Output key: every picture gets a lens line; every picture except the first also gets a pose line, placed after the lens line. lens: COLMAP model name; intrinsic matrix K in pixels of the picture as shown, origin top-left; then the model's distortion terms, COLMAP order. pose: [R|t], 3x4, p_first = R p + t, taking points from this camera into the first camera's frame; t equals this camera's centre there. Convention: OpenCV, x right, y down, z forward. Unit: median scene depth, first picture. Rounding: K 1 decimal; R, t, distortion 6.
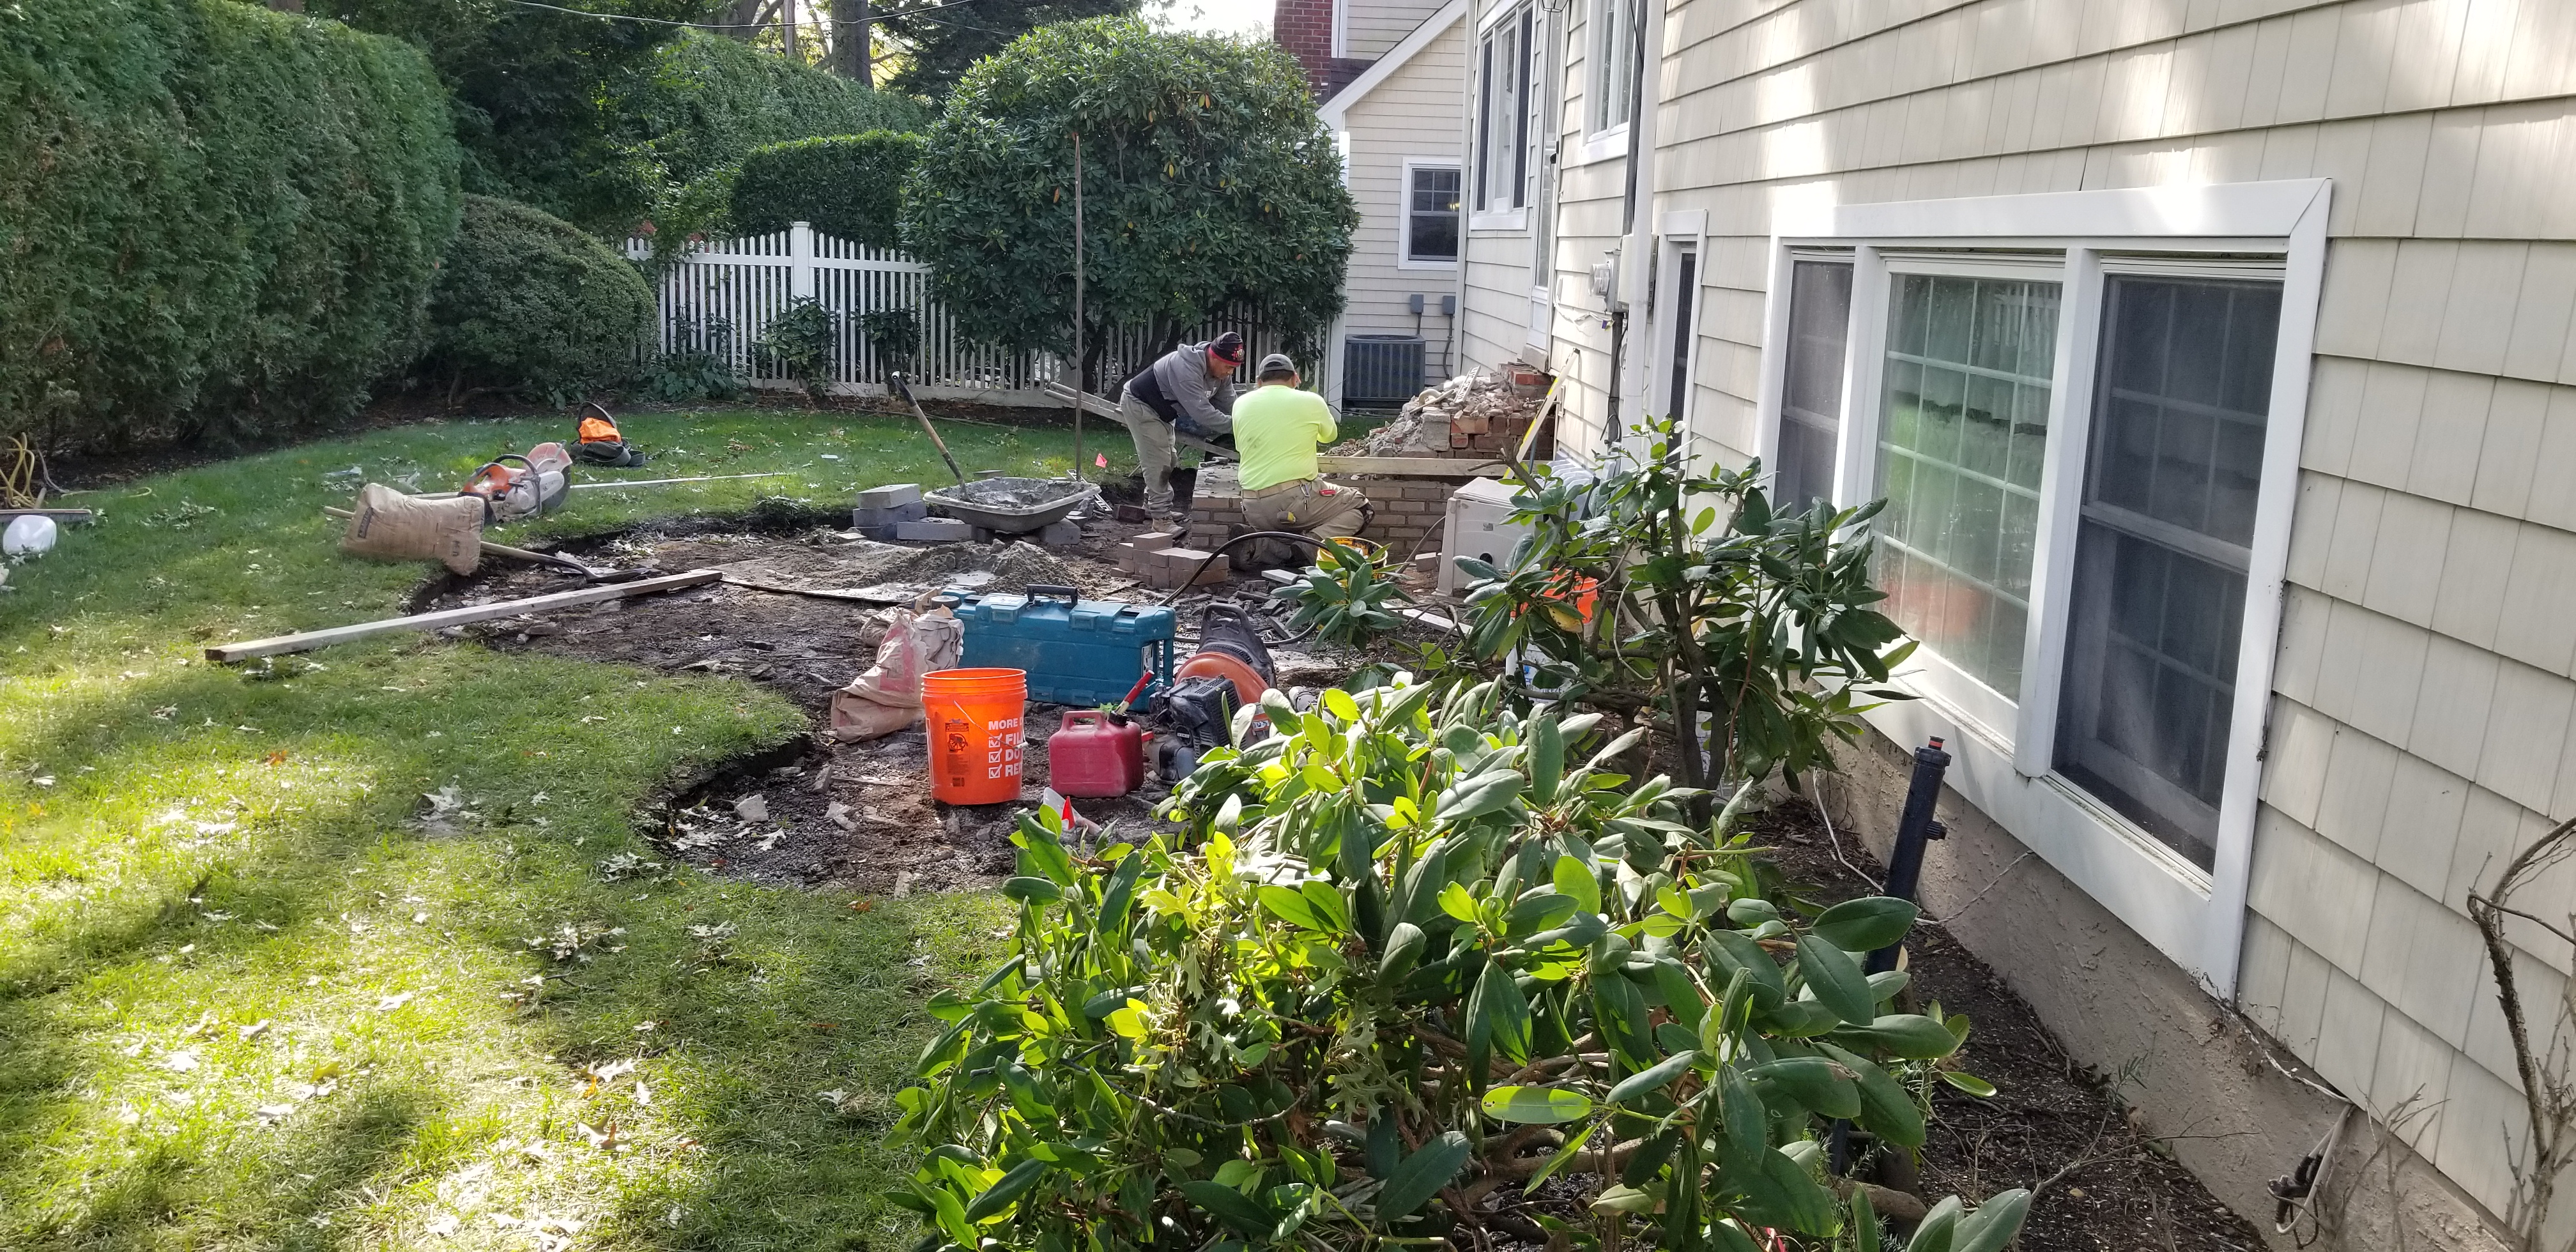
lens RADIAL K [[2002.1, 0, 1288.0], [0, 2002.1, 626.0], [0, 0, 1]] dist [0.062290, -0.149046]
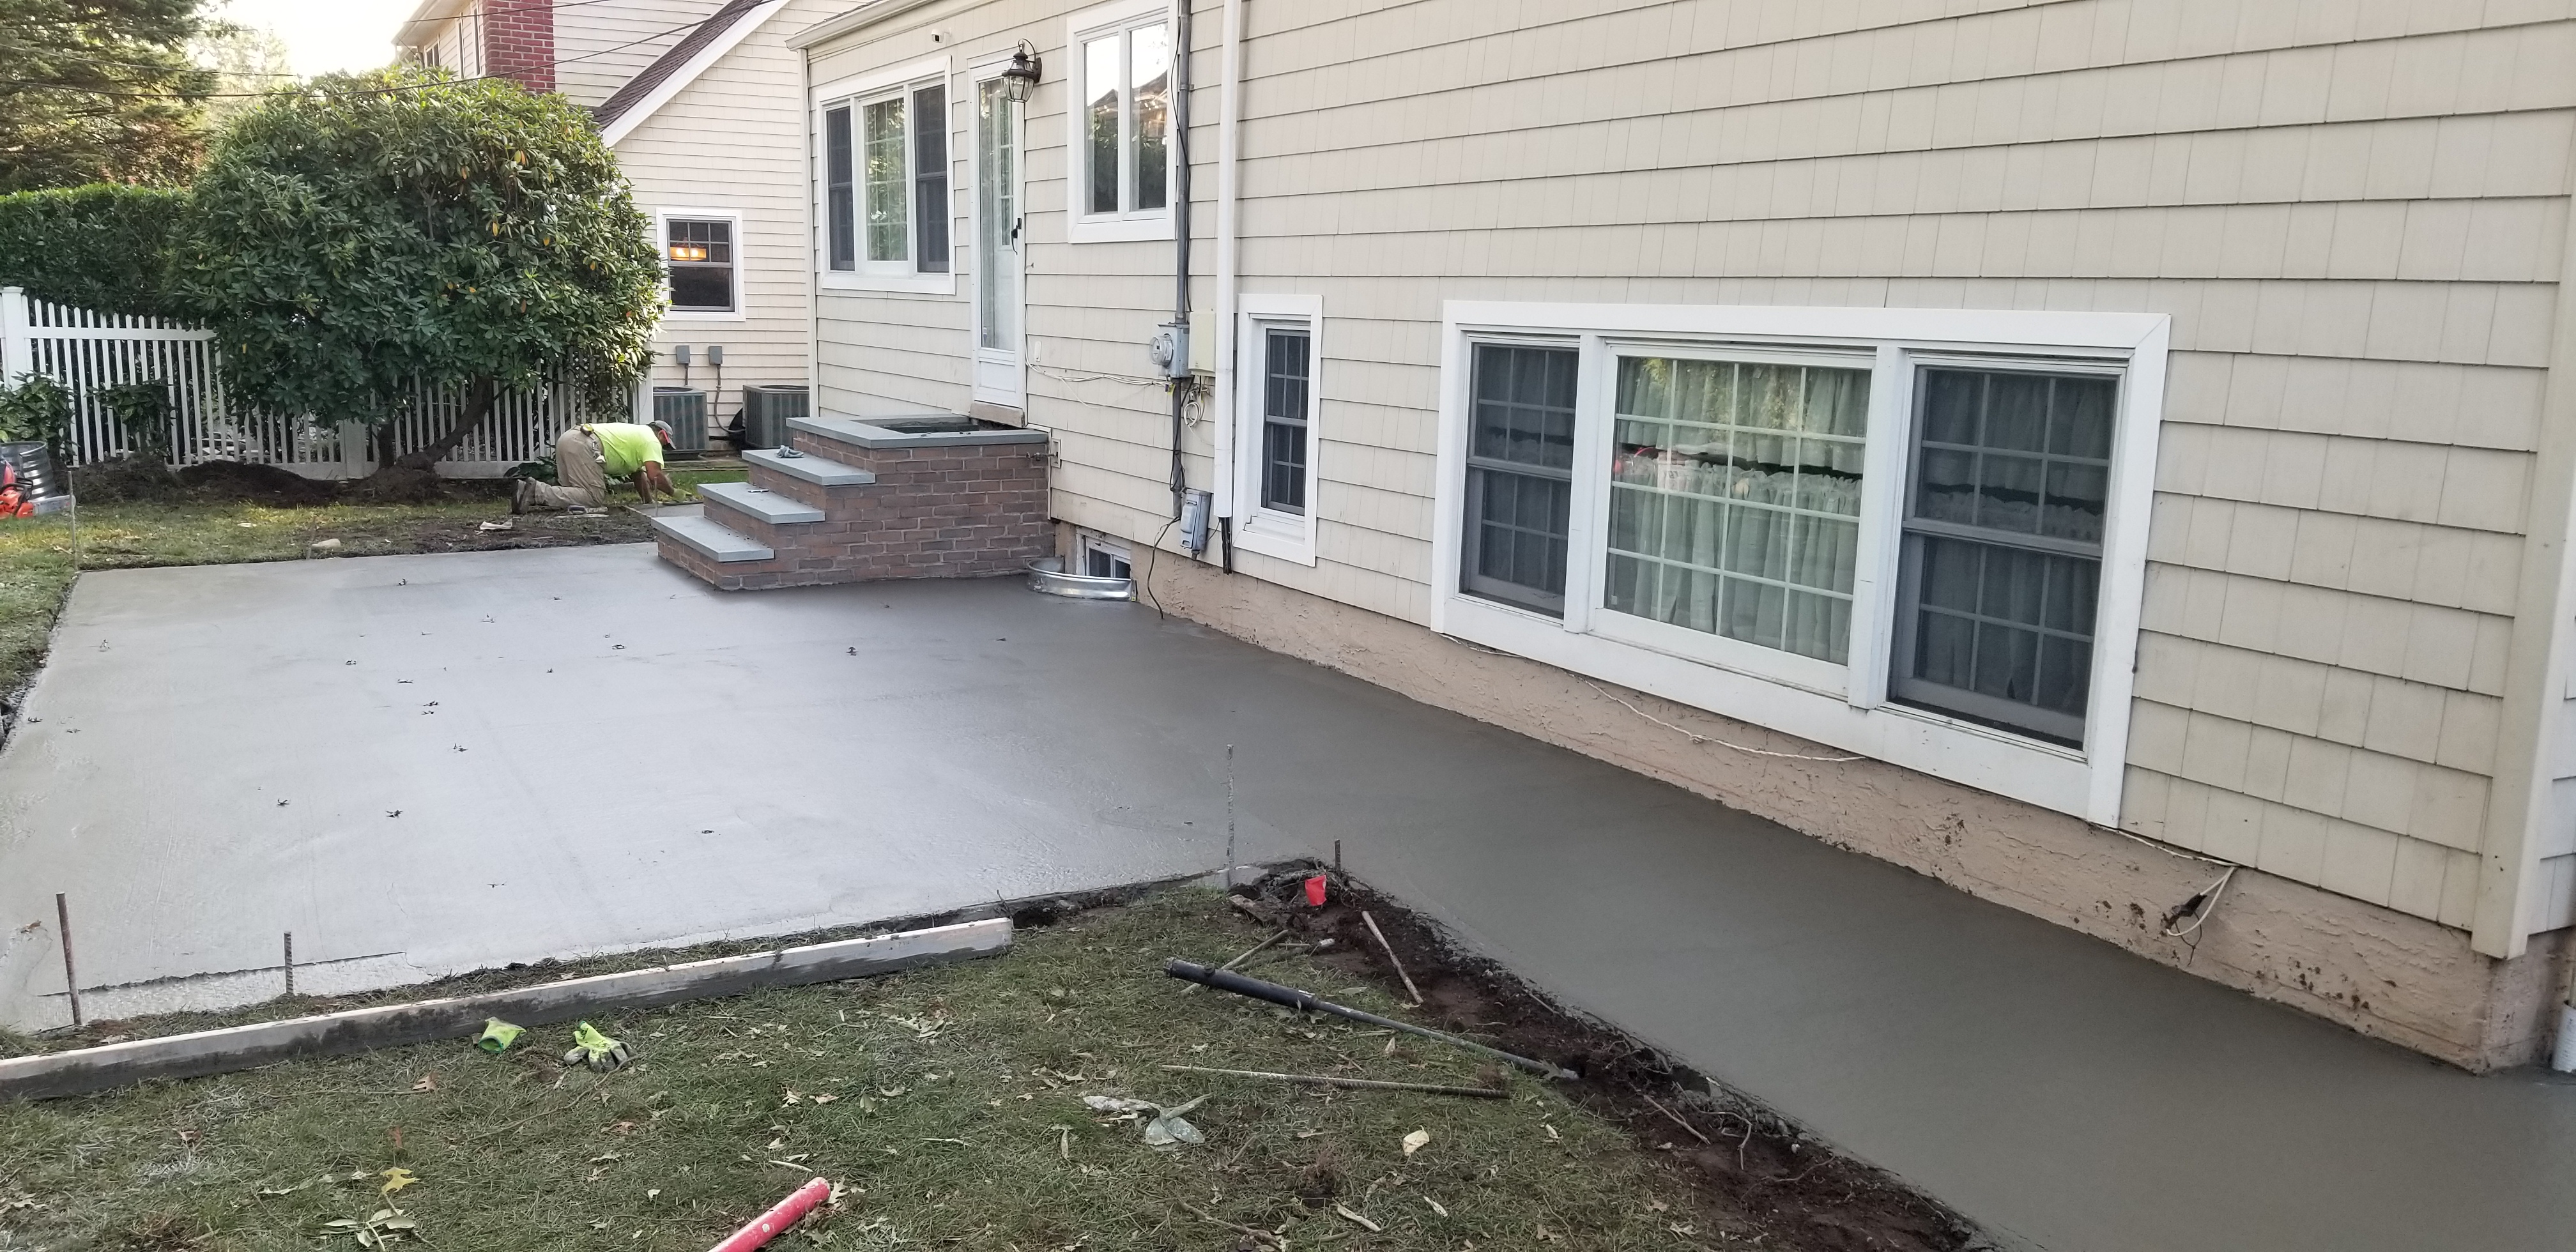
lens RADIAL K [[1981.7, 0, 1283.7], [0, 1981.7, 664.9], [0, 0, 1]] dist [0.079096, -0.142577]
pose [[0.895347, -0.098386, 0.434366, -0.156950], [0.095588, 0.995017, 0.028344, -0.009401], [-0.434990, 0.016143, 0.900291, -0.028282]]
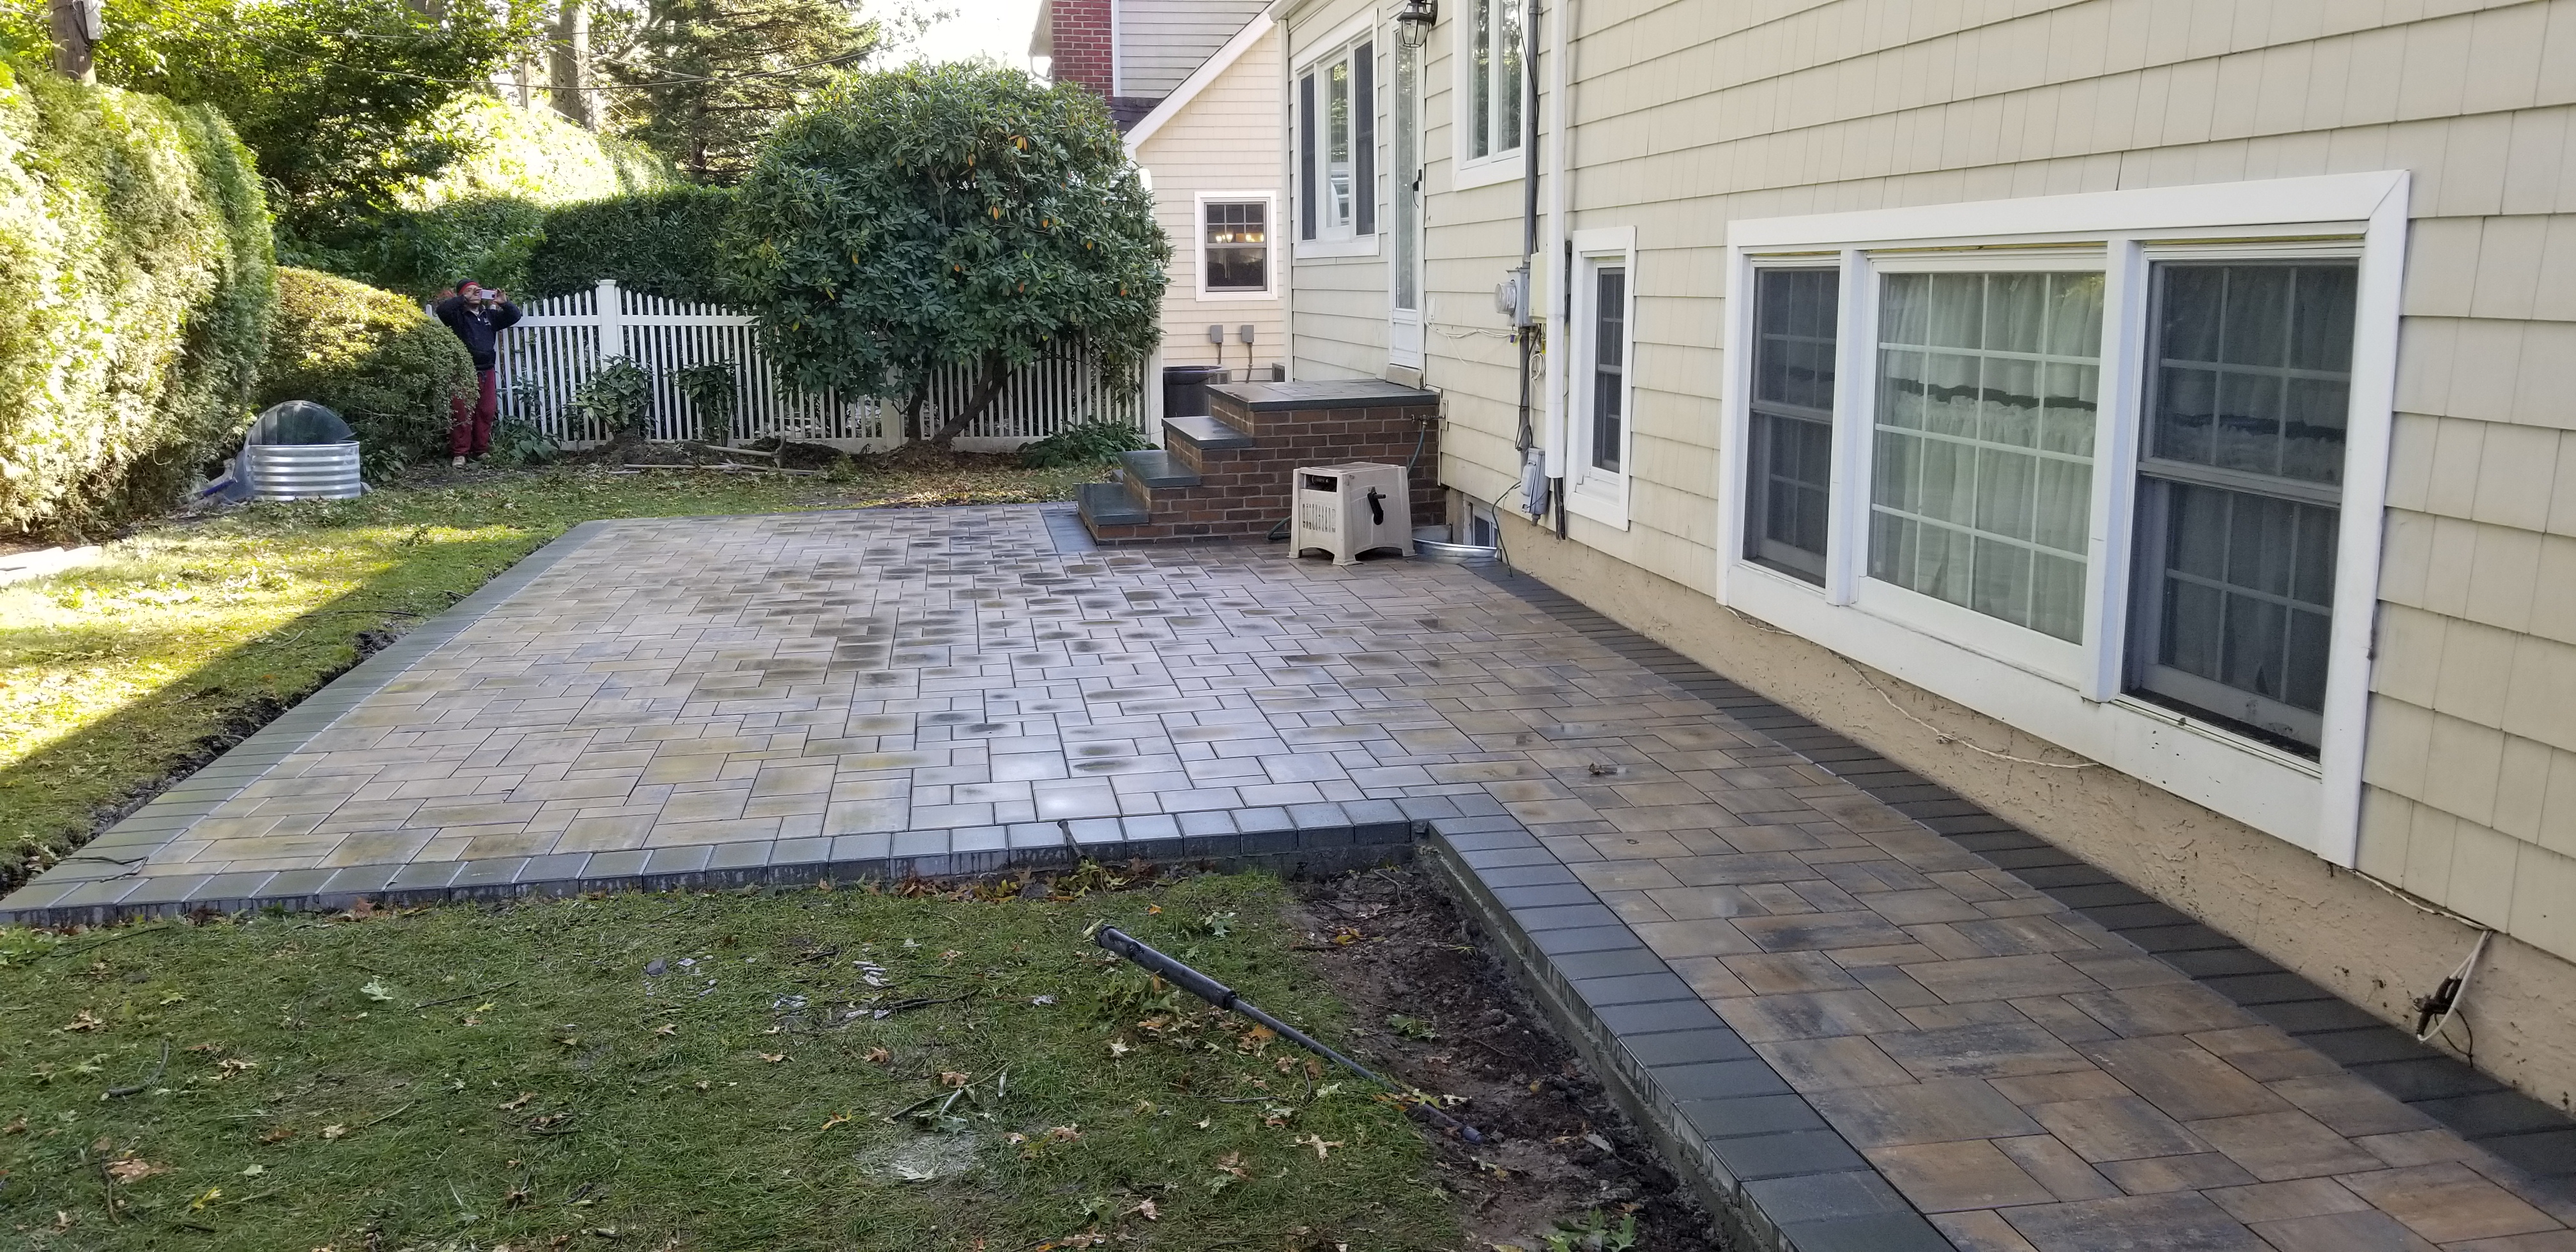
lens RADIAL K [[2002.1, 0, 1288.0], [0, 2002.1, 626.0], [0, 0, 1]] dist [0.062290, -0.149046]
pose [[0.989234, -0.067403, 0.129897, -0.057971], [0.069528, 0.997509, -0.011896, 0.003320], [-0.128772, 0.020800, 0.991456, -0.018999]]
